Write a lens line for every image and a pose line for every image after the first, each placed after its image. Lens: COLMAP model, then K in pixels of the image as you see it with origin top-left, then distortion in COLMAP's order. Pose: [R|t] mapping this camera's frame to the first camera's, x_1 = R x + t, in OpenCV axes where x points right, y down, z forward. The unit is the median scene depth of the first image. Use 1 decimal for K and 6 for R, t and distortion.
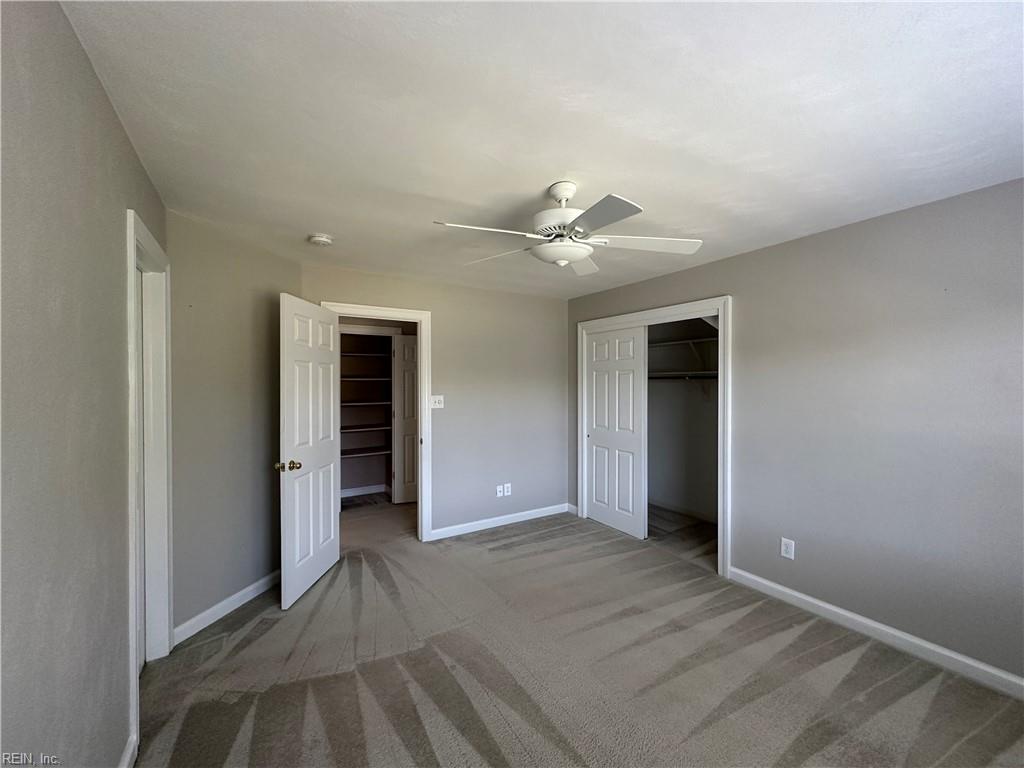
lens RADIAL K [[407.5, 0, 512.0], [0, 407.5, 384.0], [0, 0, 1]] dist [-0.003341, 0.000202]
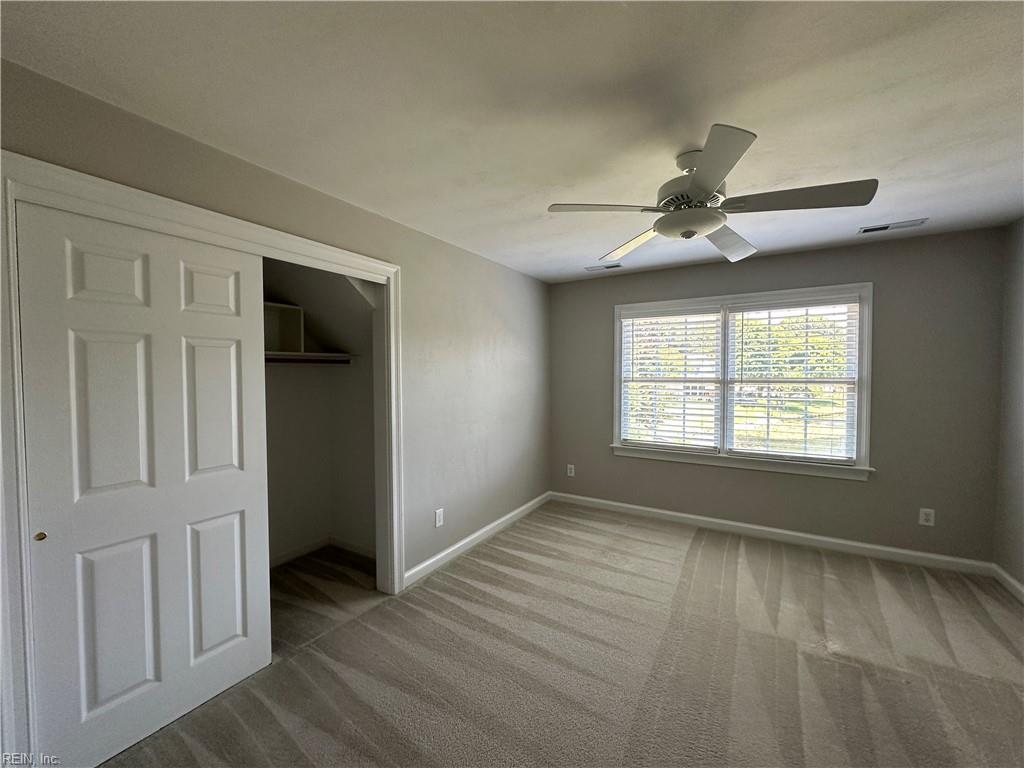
lens RADIAL K [[407.5, 0, 512.0], [0, 407.5, 384.0], [0, 0, 1]] dist [-0.003341, 0.000202]
pose [[-0.438905, -0.025435, 0.898174, -0.291102], [0.010778, 0.999378, 0.033568, 0.005751], [-0.898469, 0.024413, -0.438358, 0.967015]]
